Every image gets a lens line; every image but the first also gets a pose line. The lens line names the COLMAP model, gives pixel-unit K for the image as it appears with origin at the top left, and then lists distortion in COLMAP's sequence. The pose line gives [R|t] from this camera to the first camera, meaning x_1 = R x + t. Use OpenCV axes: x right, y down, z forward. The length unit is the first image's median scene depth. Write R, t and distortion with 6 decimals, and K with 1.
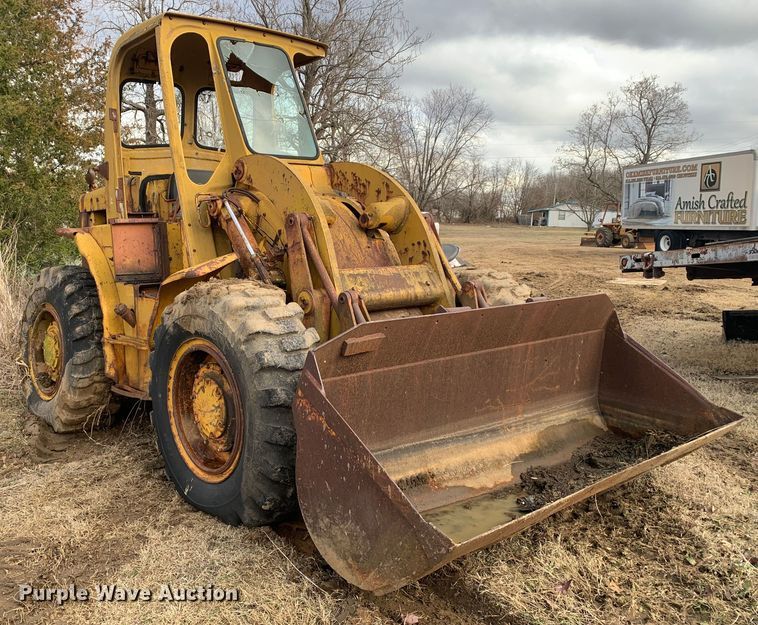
lens RADIAL K [[684.8, 0, 317.6], [0, 684.8, 304.9], [0, 0, 1]] dist [0.011968, -0.013997]
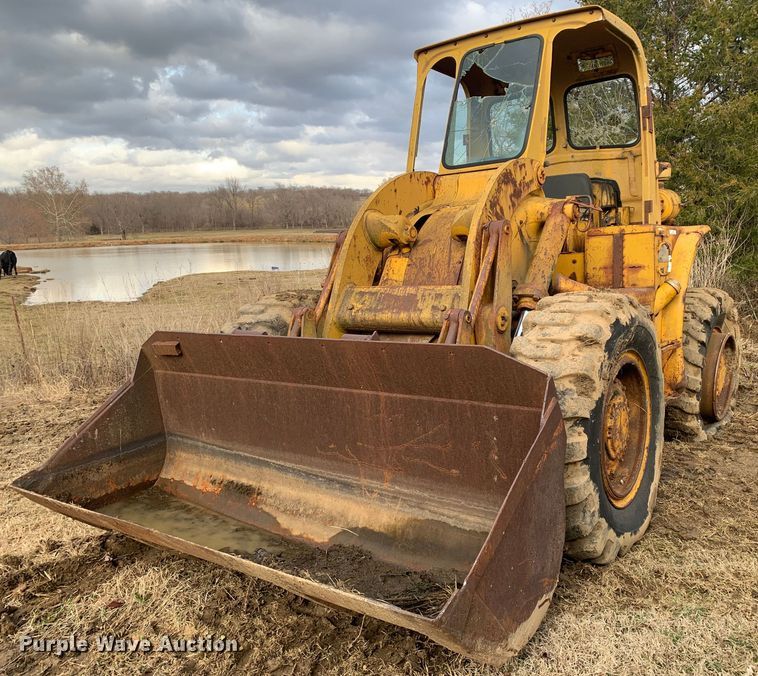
lens RADIAL K [[686.6, 0, 441.9], [0, 686.6, 316.0], [0, 0, 1]] dist [0.125050, -0.363724]
pose [[0.303801, 0.091259, -0.948355, 1.125090], [-0.059960, 0.995260, 0.076564, -0.101533], [0.950847, 0.033603, 0.307833, 0.868857]]
